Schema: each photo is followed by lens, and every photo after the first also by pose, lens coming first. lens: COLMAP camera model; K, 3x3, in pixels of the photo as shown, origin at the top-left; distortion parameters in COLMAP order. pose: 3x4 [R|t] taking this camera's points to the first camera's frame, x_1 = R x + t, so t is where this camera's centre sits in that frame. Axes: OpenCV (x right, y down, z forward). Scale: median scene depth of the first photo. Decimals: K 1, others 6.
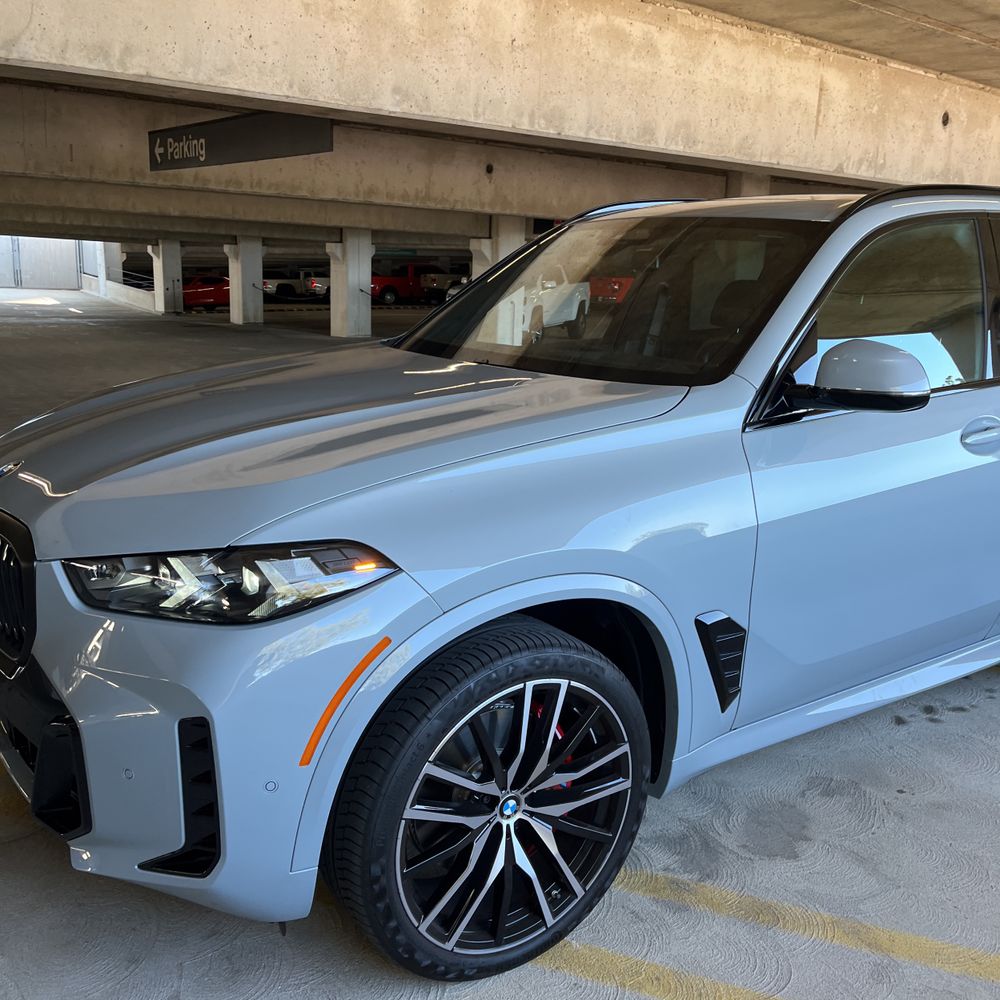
lens RADIAL K [[1015.1, 0, 499.7], [0, 1015.1, 493.2], [0, 0, 1]] dist [0.019356, 0.000000]
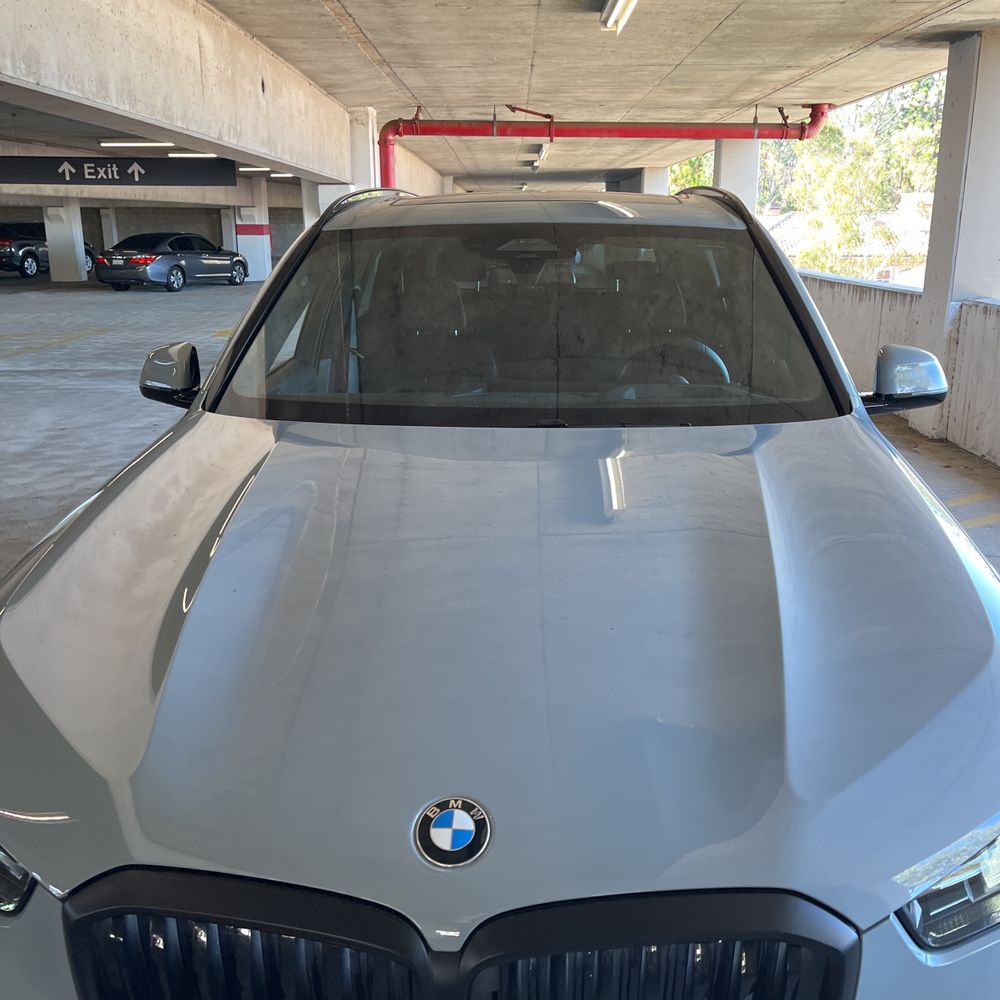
lens RADIAL K [[1015.1, 0, 512.4], [0, 1015.1, 497.0], [0, 0, 1]] dist [0.019356, 0.000000]
pose [[0.615832, -0.232573, 0.752769, -0.497330], [0.191131, 0.970999, 0.143635, -0.150579], [-0.764343, 0.055422, 0.642424, 0.407021]]
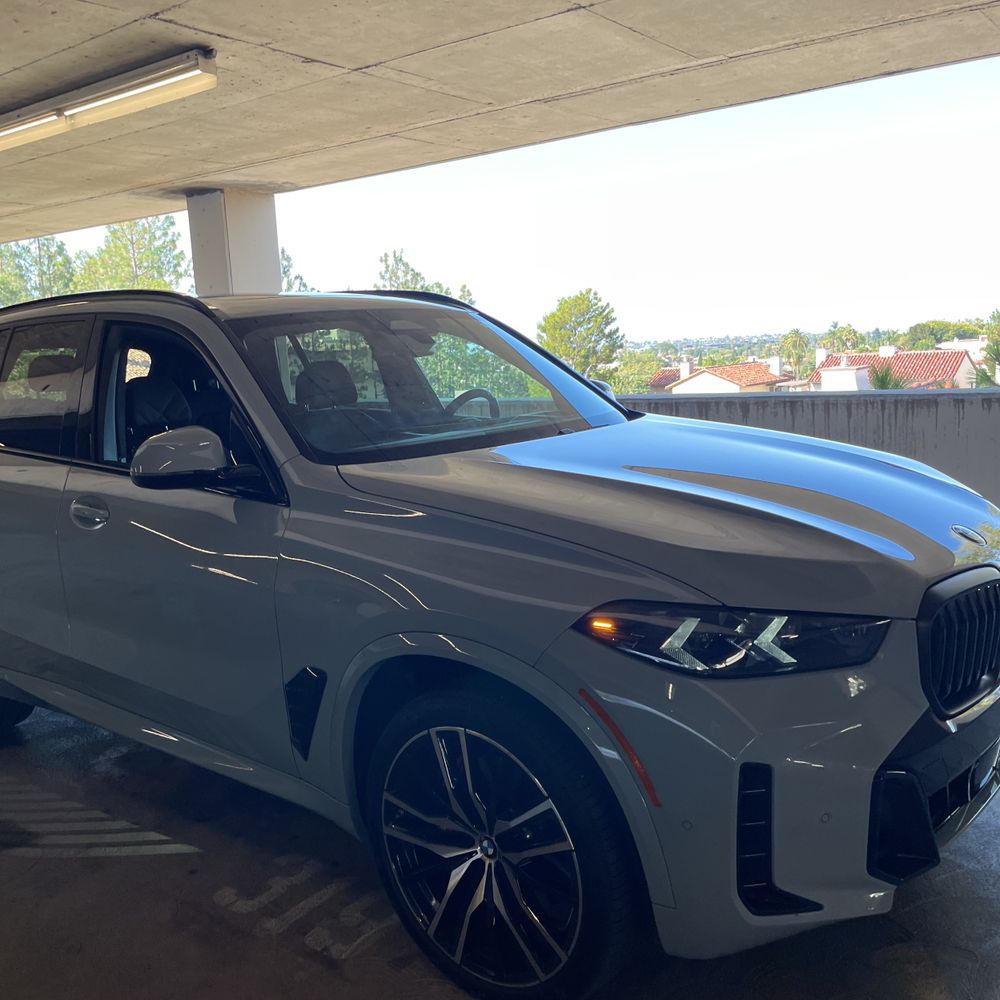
lens RADIAL K [[1015.1, 0, 517.8], [0, 1015.1, 497.3], [0, 0, 1]] dist [0.019356, 0.000000]
pose [[-0.288811, -0.159200, 0.944057, -0.844222], [0.253832, 0.938056, 0.235842, -0.272741], [-0.923124, 0.307745, -0.230511, 1.062289]]
